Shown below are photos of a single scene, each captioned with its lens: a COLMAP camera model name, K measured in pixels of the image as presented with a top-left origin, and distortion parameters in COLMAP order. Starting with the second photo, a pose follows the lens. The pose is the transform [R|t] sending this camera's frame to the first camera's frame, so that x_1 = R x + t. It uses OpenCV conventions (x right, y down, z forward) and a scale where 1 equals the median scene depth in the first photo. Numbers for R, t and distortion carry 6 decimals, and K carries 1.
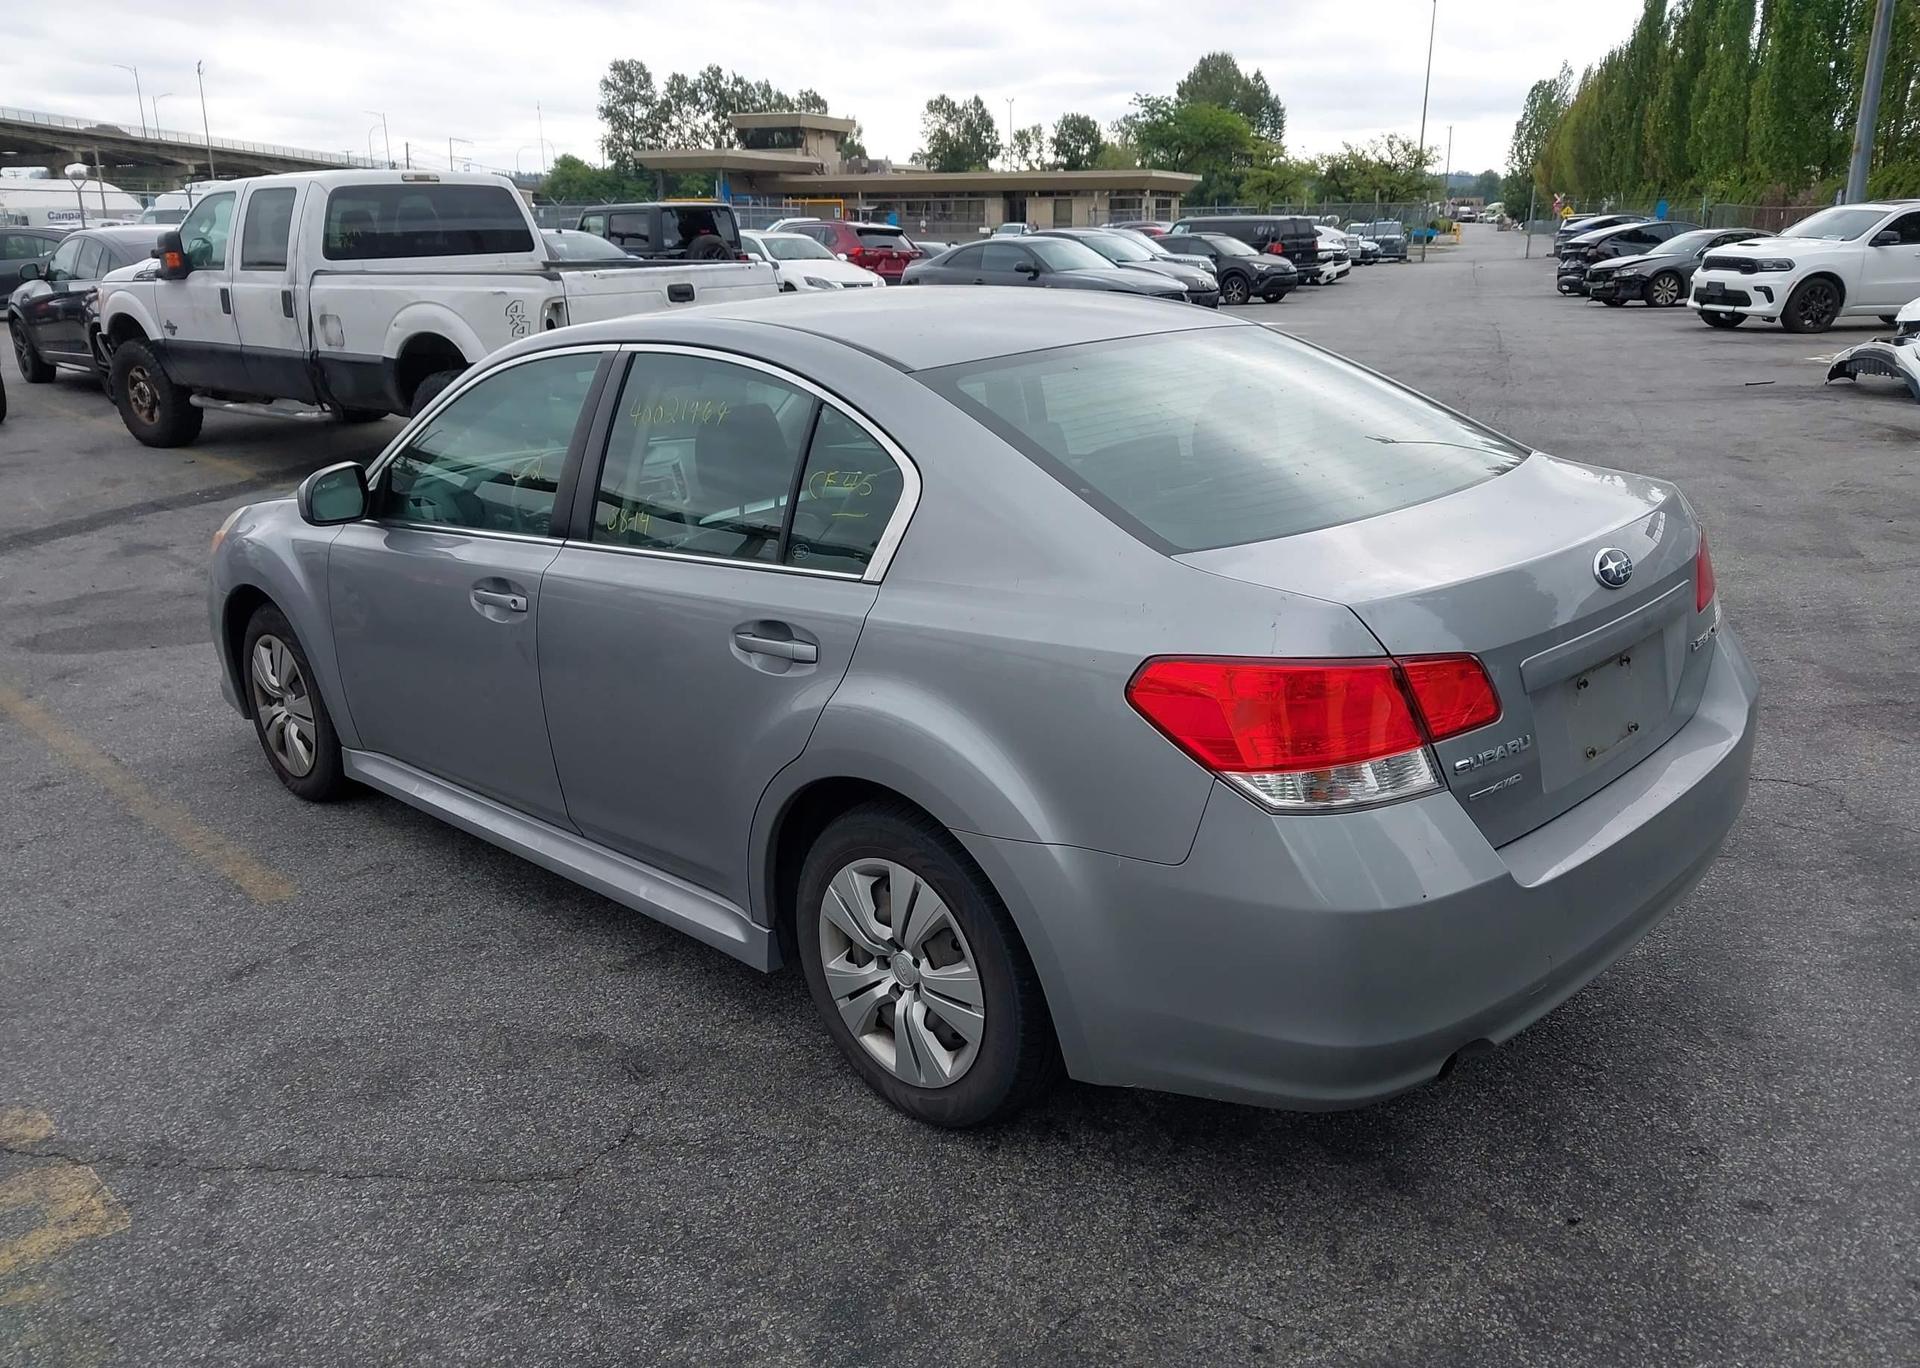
lens RADIAL K [[1514.1, 0, 950.5], [0, 1514.1, 709.3], [0, 0, 1]] dist [0.000992, -0.001694]
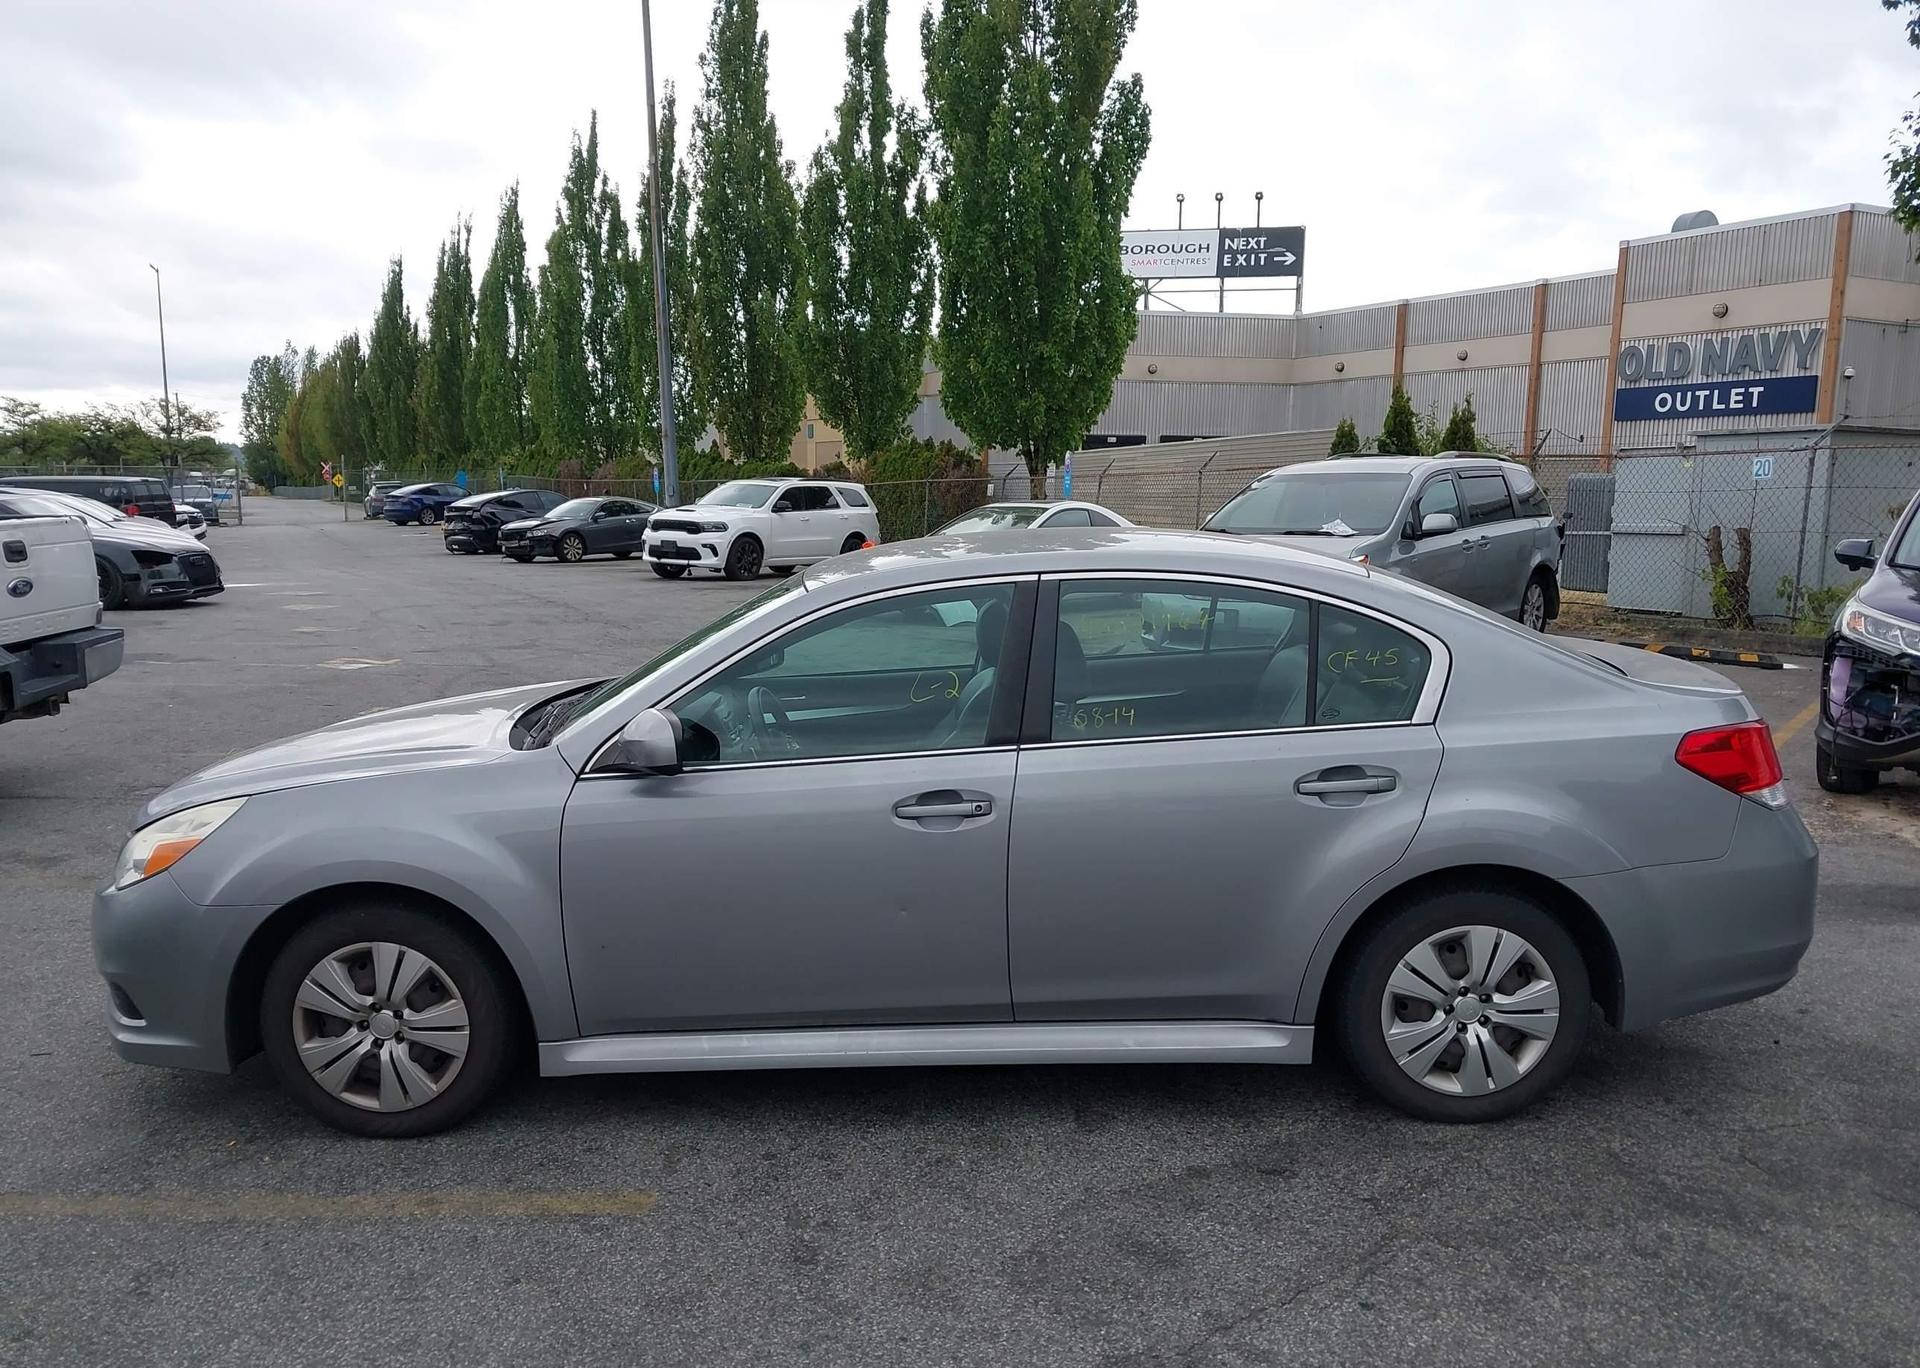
lens RADIAL K [[1496.9, 0, 948.6], [0, 1496.9, 729.9], [0, 0, 1]] dist [0.068615, -0.145120]
pose [[0.715487, -0.093208, 0.692380, -0.169957], [0.198057, 0.977462, -0.073080, -0.008573], [-0.669964, 0.189419, 0.717822, 0.039682]]
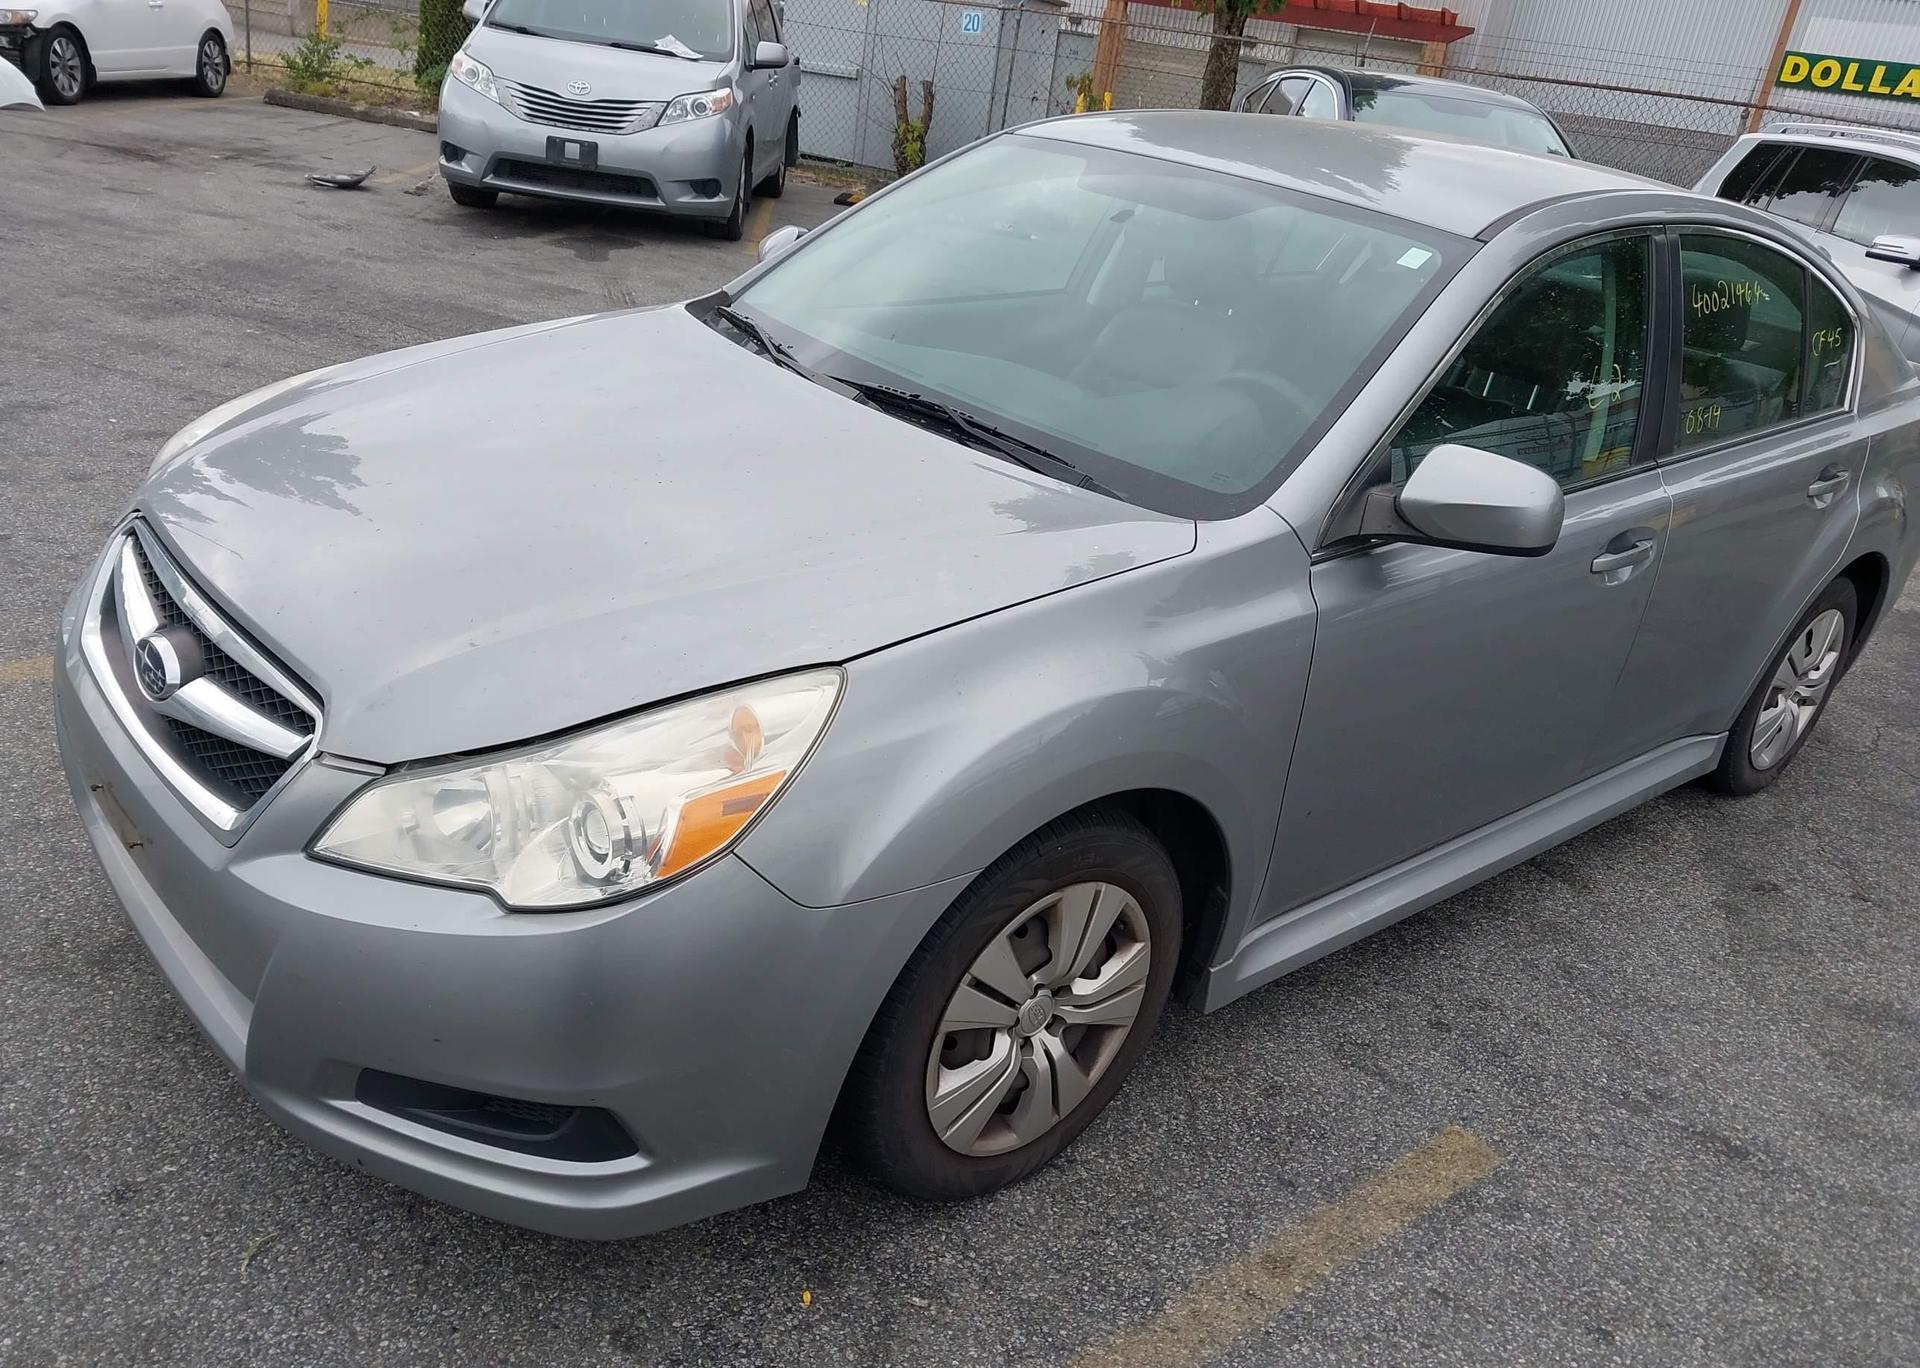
lens RADIAL K [[1517.2, 0, 957.3], [0, 1517.2, 707.1], [0, 0, 1]] dist [0.010340, -0.004433]
pose [[0.073077, -0.369060, 0.926528, -0.185899], [0.166518, 0.920487, 0.353520, -0.057949], [-0.983327, 0.128449, 0.128722, 0.210598]]
